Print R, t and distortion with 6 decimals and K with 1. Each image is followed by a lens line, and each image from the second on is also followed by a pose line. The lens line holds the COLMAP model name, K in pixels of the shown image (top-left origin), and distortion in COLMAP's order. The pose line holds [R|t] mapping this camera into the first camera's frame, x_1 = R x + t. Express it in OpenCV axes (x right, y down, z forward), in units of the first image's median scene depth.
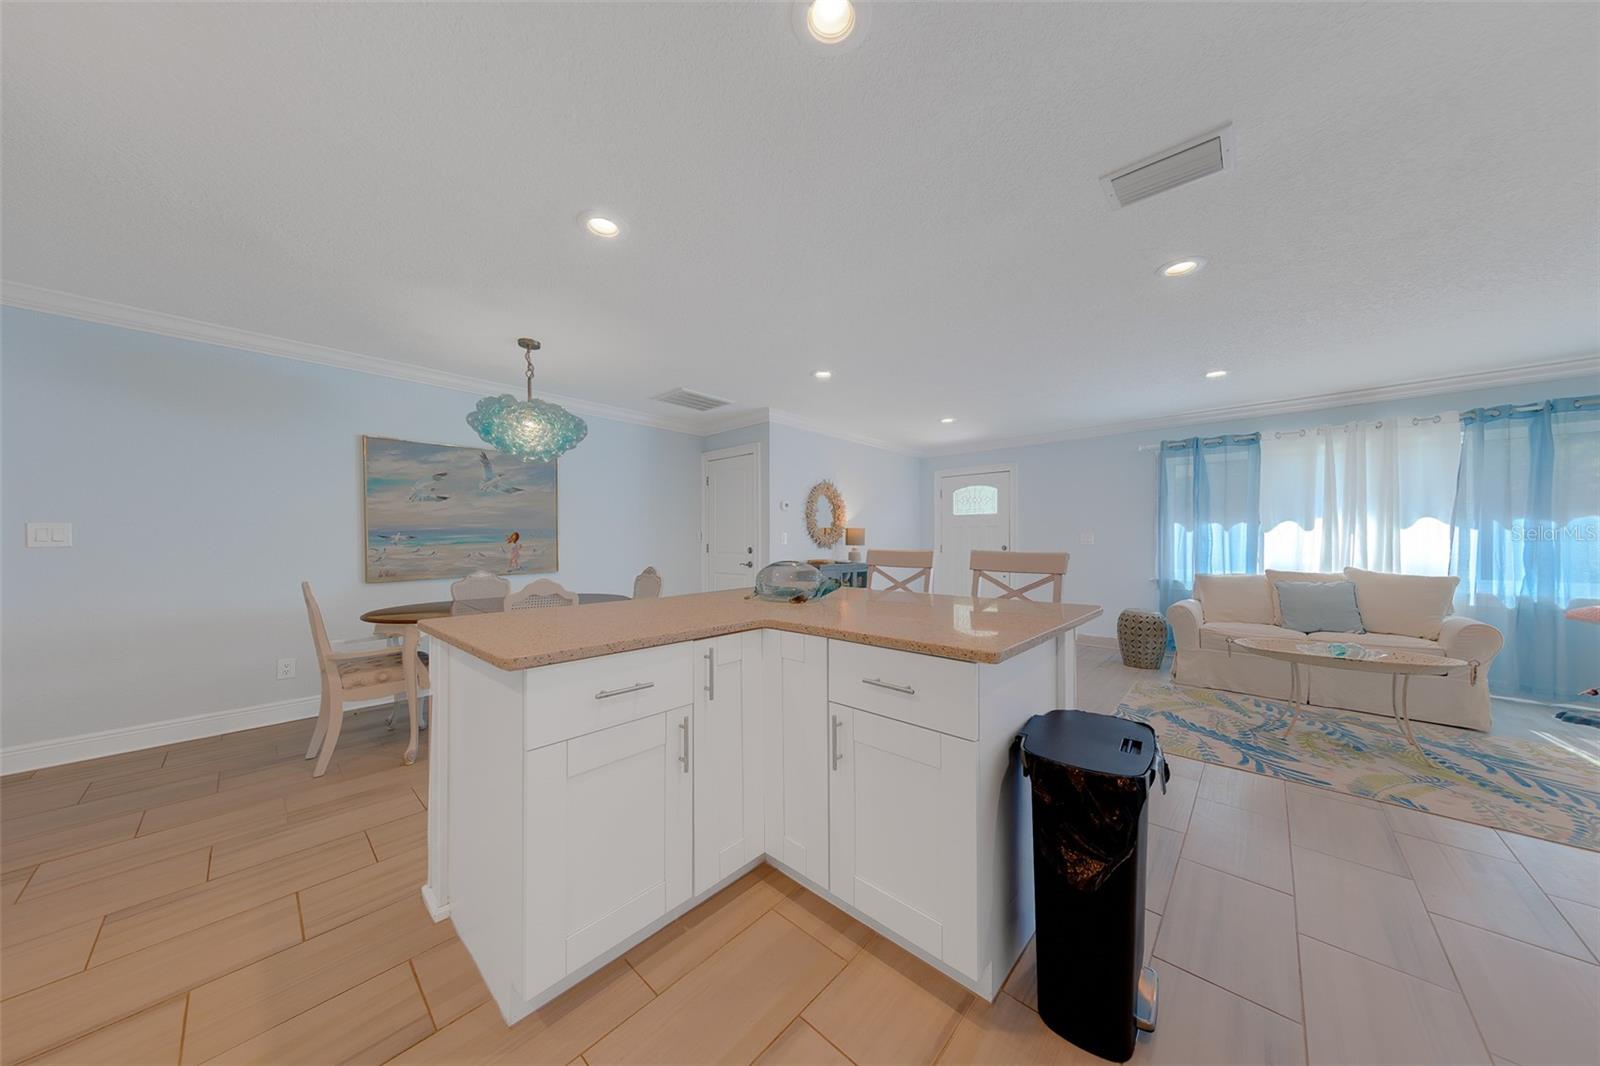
lens RADIAL K [[505.8, 0, 808.6], [0, 505.8, 541.9], [0, 0, 1]] dist [0.008243, -0.000052]
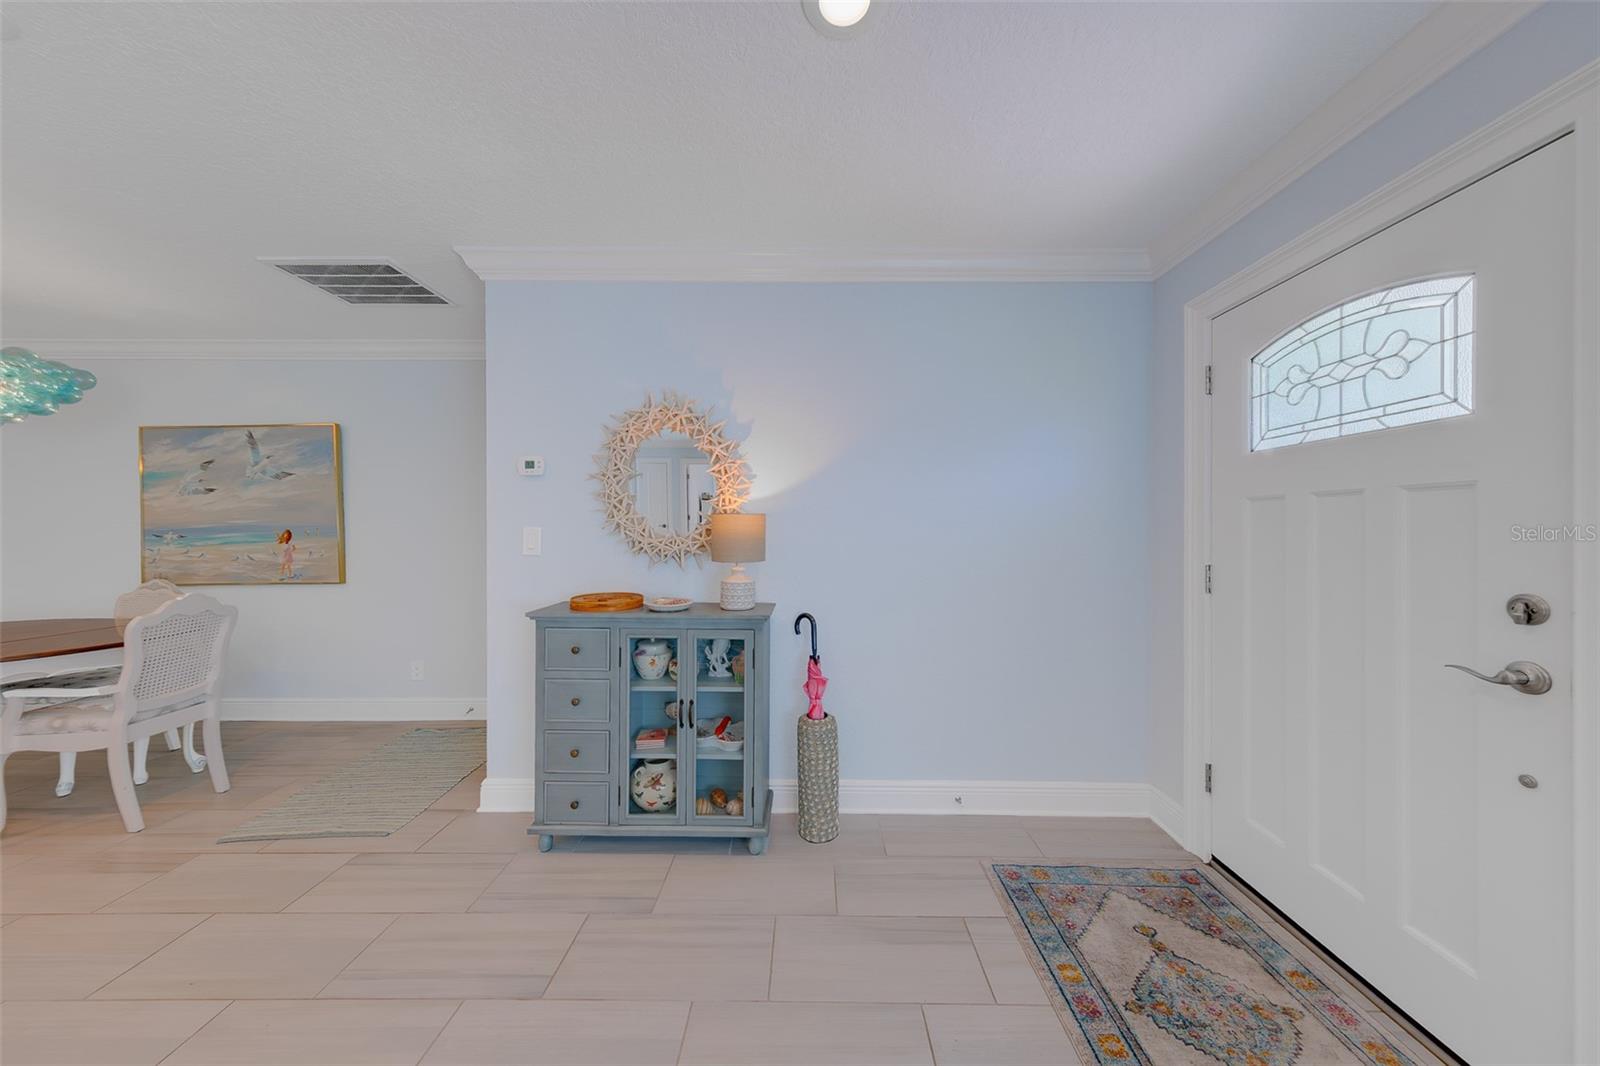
lens RADIAL K [[529.3, 0, 799.9], [0, 529.3, 529.2], [0, 0, 1]] dist [0.010015, 0.000038]
pose [[0.657796, 0.003324, -0.753189, 0.582173], [-0.002530, 0.999994, 0.002203, -0.024681], [0.753192, 0.000456, 0.657800, 1.119094]]
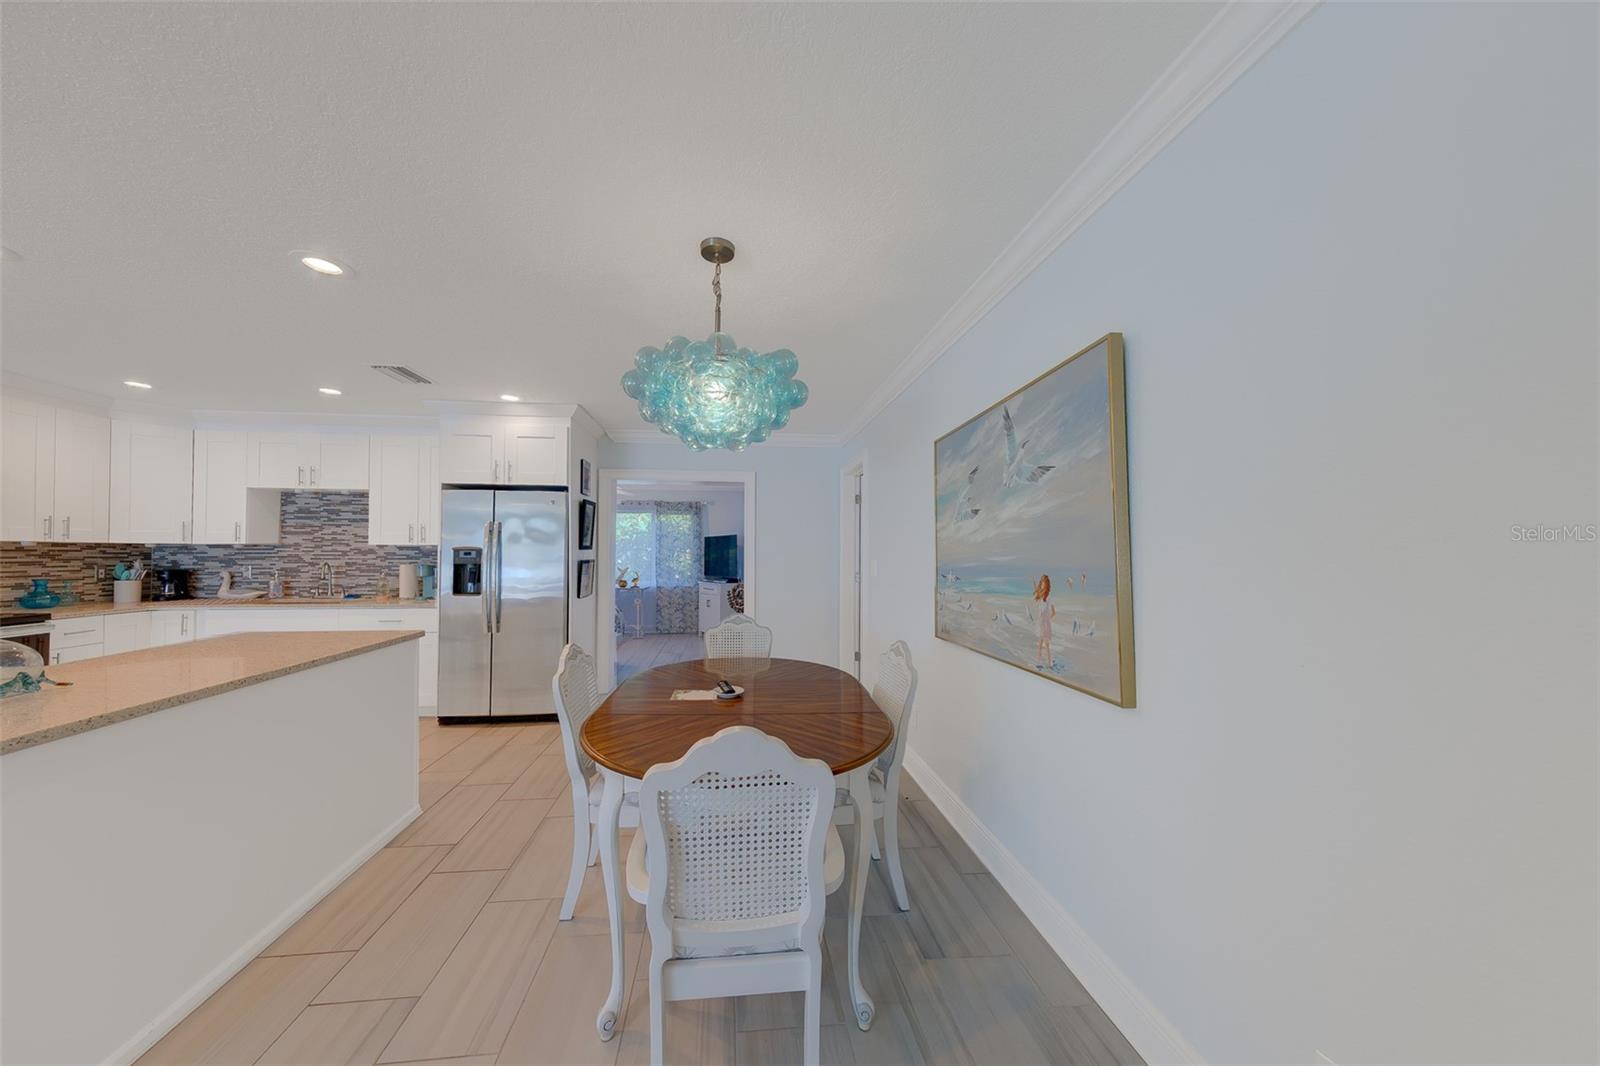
lens RADIAL K [[511.8, 0, 780.4], [0, 511.8, 546.3], [0, 0, 1]] dist [0.005876, -0.000021]
pose [[-0.672071, -0.014279, -0.740349, -0.139188], [-0.006691, 0.999890, -0.013211, -0.036897], [0.740456, -0.003925, -0.672093, 1.189791]]
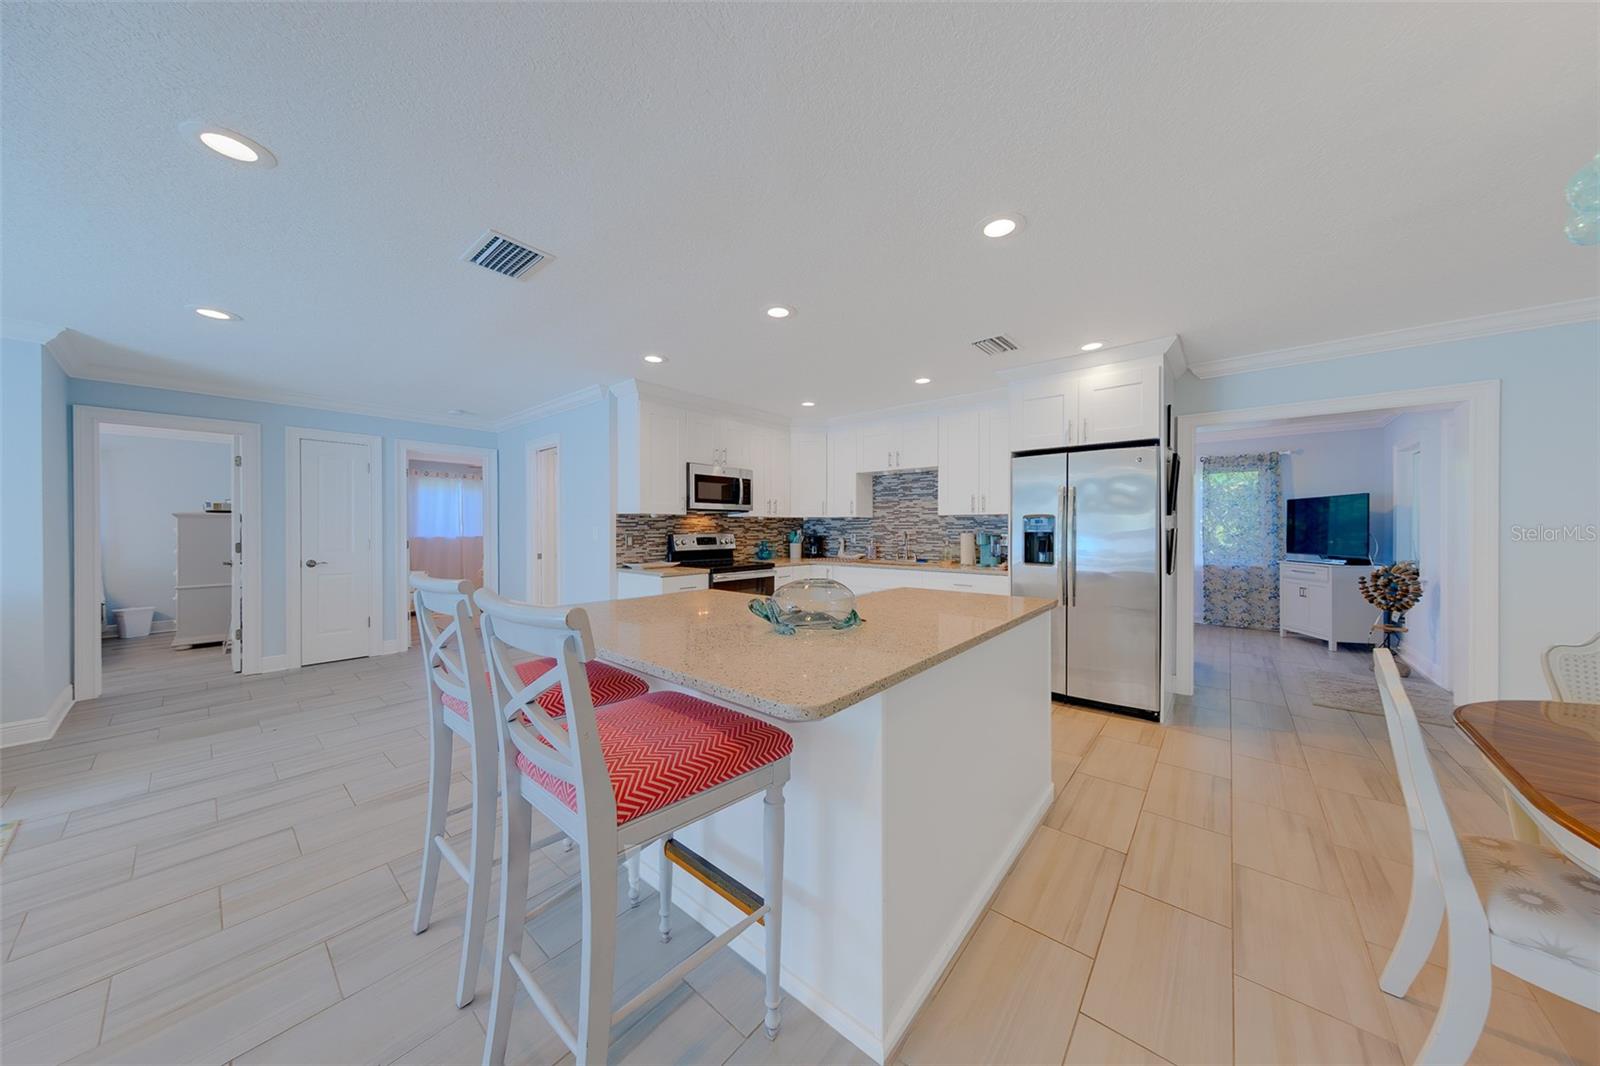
lens RADIAL K [[508.6, 0, 800.0], [0, 508.6, 533.0], [0, 0, 1]] dist [0.001522, -0.000008]
pose [[-0.999594, 0.000757, -0.028481, 0.004394], [0.000330, 0.999888, 0.014996, -0.025201], [0.028489, 0.014980, -0.999482, 1.013856]]
